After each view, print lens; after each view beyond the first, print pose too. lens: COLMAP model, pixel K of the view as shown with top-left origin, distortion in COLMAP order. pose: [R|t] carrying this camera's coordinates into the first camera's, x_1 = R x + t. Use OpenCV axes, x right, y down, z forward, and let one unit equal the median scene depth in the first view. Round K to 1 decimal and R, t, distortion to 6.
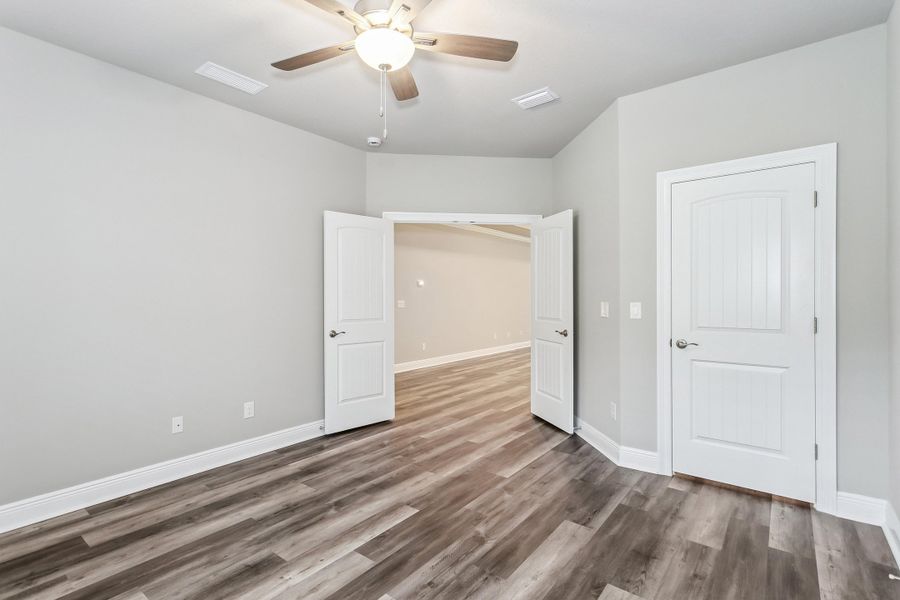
lens RADIAL K [[430.7, 0, 448.3], [0, 430.7, 300.3], [0, 0, 1]] dist [0.002762, 0.001661]
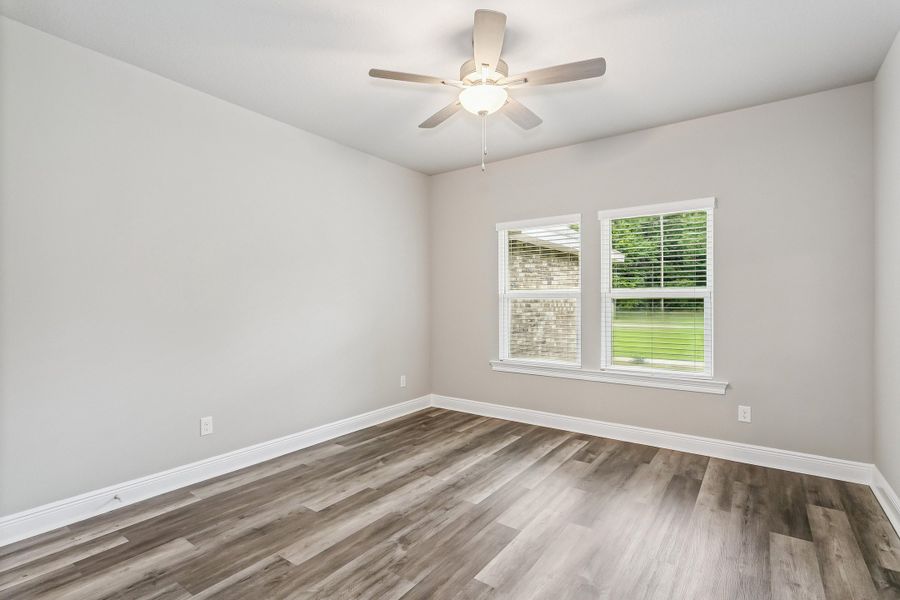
lens RADIAL K [[430.7, 0, 448.3], [0, 430.7, 300.3], [0, 0, 1]] dist [0.002762, 0.001661]
pose [[-0.998588, 0.008051, -0.052506, 0.017082], [0.007781, 0.999955, 0.005346, -0.012512], [0.052546, 0.004930, -0.998606, 1.968253]]
